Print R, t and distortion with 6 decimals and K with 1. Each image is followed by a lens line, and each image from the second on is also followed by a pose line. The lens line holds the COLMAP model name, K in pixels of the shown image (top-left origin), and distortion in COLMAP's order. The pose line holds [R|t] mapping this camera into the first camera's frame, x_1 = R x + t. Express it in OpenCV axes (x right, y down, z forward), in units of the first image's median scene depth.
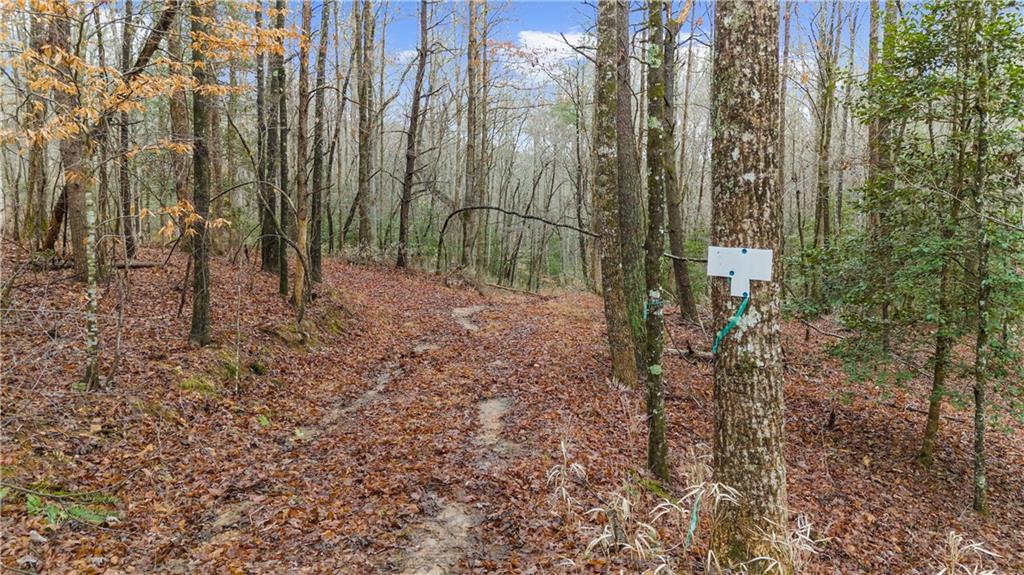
lens RADIAL K [[749.8, 0, 512.0], [0, 749.8, 287.5], [0, 0, 1]] dist [0.087650, -0.081404]
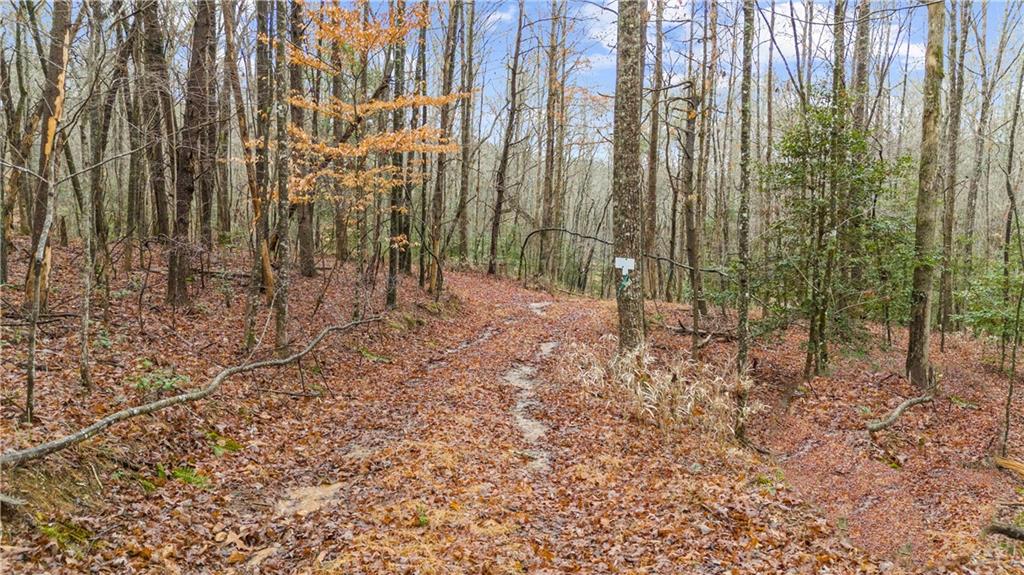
lens RADIAL K [[749.8, 0, 512.0], [0, 749.8, 287.5], [0, 0, 1]] dist [0.087650, -0.081404]
pose [[0.994104, 0.019053, -0.106741, 0.028209], [-0.020979, 0.999636, -0.016944, 0.018435], [0.106380, 0.019084, 0.994142, -0.298843]]
